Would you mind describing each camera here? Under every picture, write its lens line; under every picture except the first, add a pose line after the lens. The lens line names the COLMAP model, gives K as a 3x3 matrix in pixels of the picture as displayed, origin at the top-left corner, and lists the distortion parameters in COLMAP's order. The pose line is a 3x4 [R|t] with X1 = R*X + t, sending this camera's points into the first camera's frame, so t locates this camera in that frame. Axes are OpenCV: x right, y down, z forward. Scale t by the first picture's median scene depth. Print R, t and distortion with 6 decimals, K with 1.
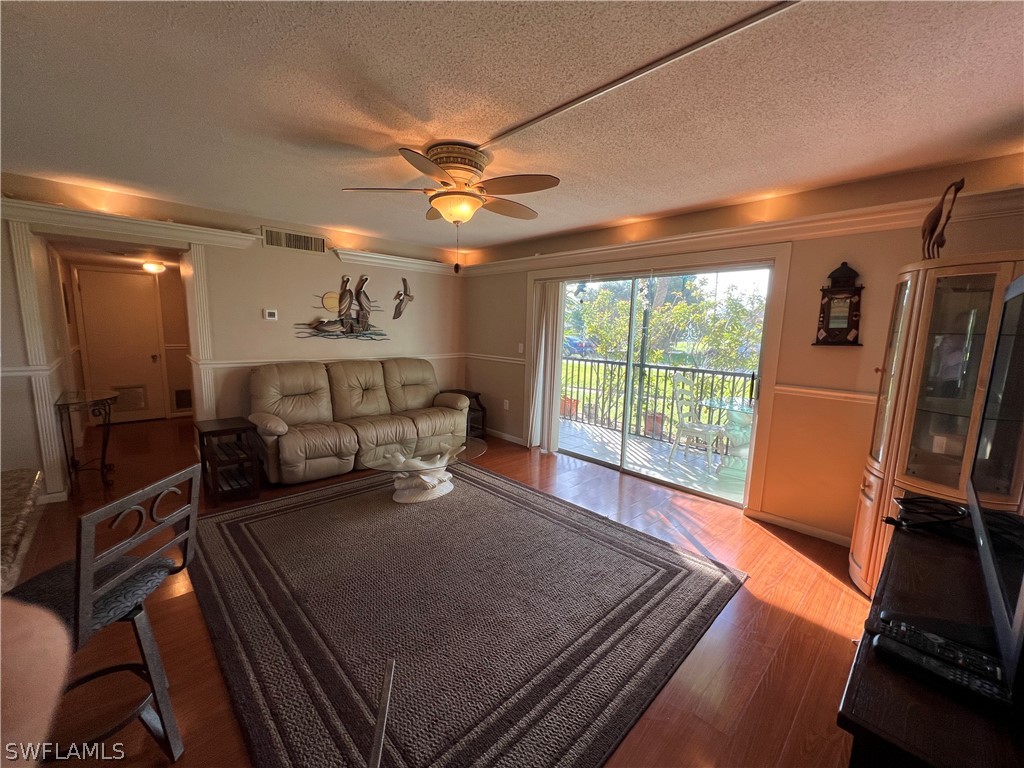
lens RADIAL K [[410.7, 0, 512.3], [0, 410.7, 385.9], [0, 0, 1]] dist [-0.002823, 0.001196]
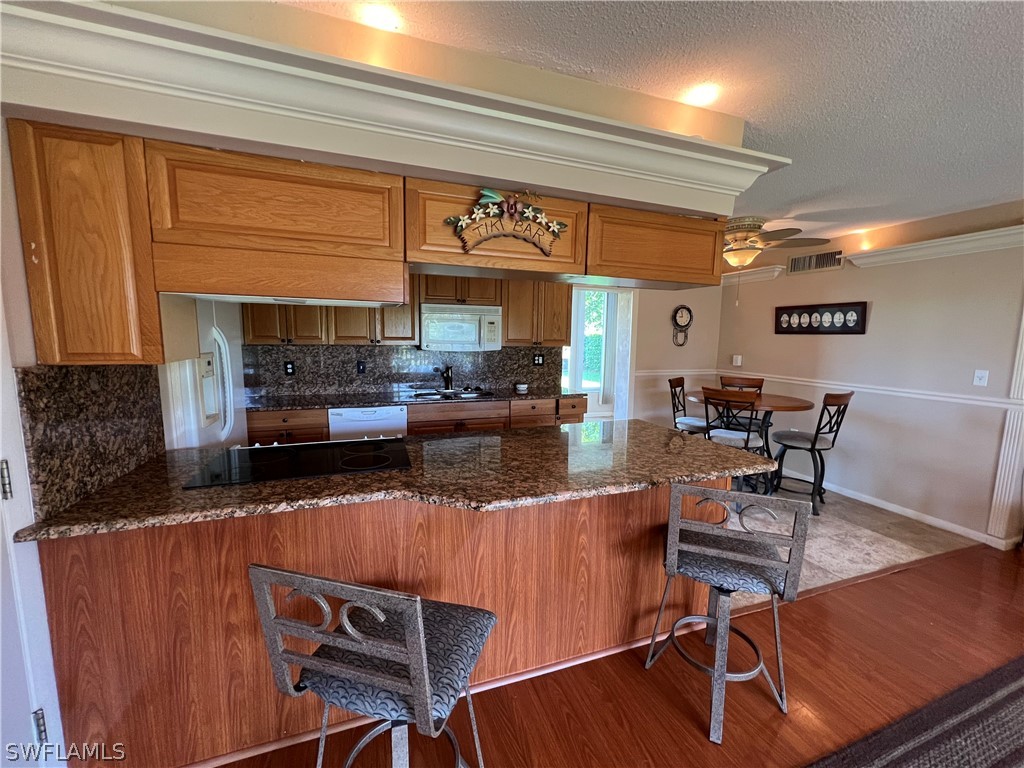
lens RADIAL K [[410.7, 0, 513.2], [0, 410.7, 384.6], [0, 0, 1]] dist [-0.002823, 0.001196]
pose [[-0.411052, 0.078287, -0.908244, 0.158313], [-0.153097, 0.976227, 0.153436, -0.053362], [0.898665, 0.202119, -0.389294, 0.360617]]
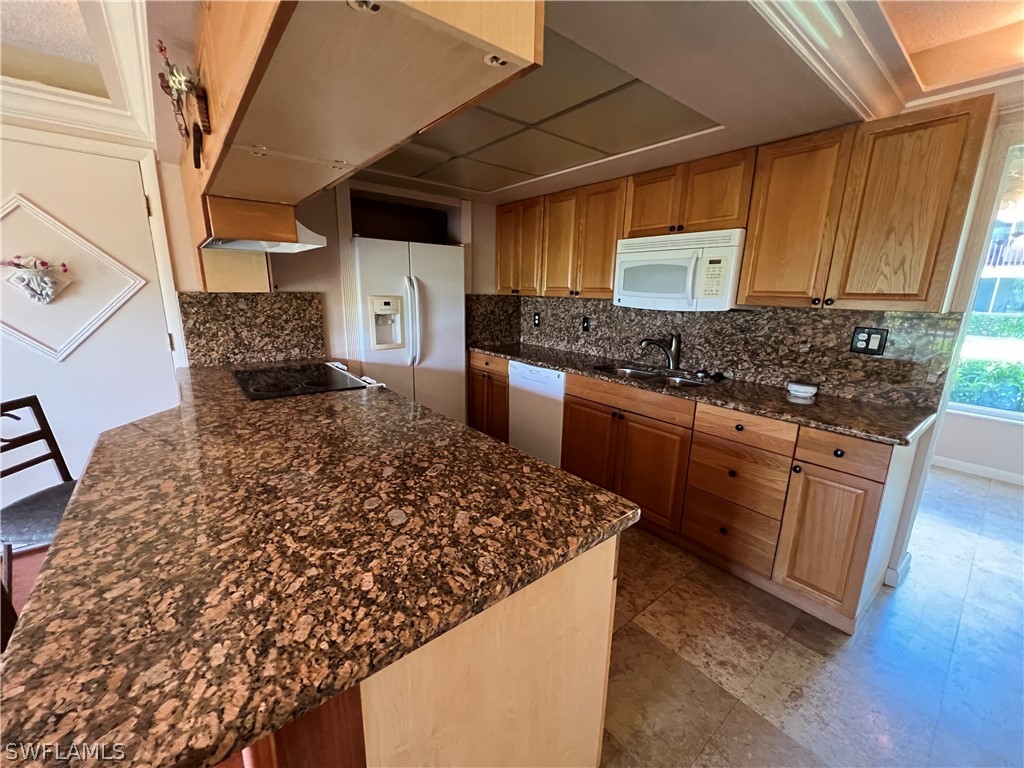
lens RADIAL K [[410.7, 0, 513.5], [0, 410.7, 385.3], [0, 0, 1]] dist [-0.002823, 0.001196]
pose [[-0.995431, -0.065083, 0.069864, -0.759210], [-0.035472, 0.931403, 0.362257, -0.082336], [-0.088649, 0.358123, -0.929456, 0.553894]]
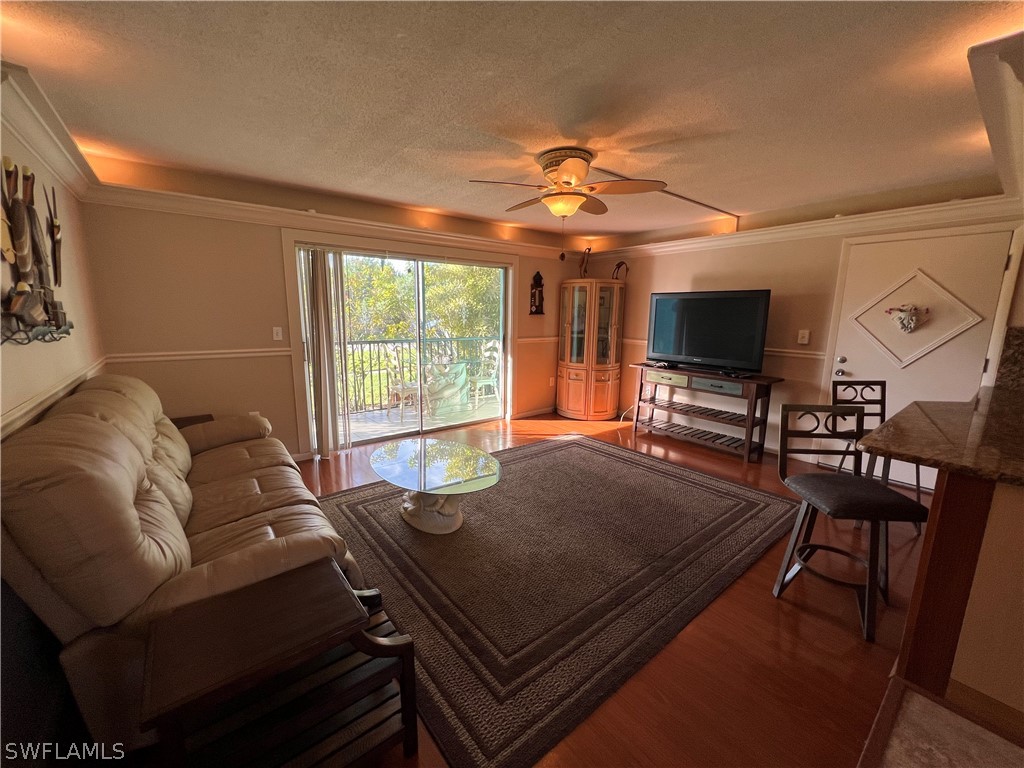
lens RADIAL K [[410.7, 0, 512.8], [0, 410.7, 386.3], [0, 0, 1]] dist [-0.002823, 0.001196]
pose [[0.094102, -0.203037, 0.974639, -1.181718], [0.130491, 0.973052, 0.190108, -0.150245], [-0.986974, 0.109292, 0.118060, 0.914030]]
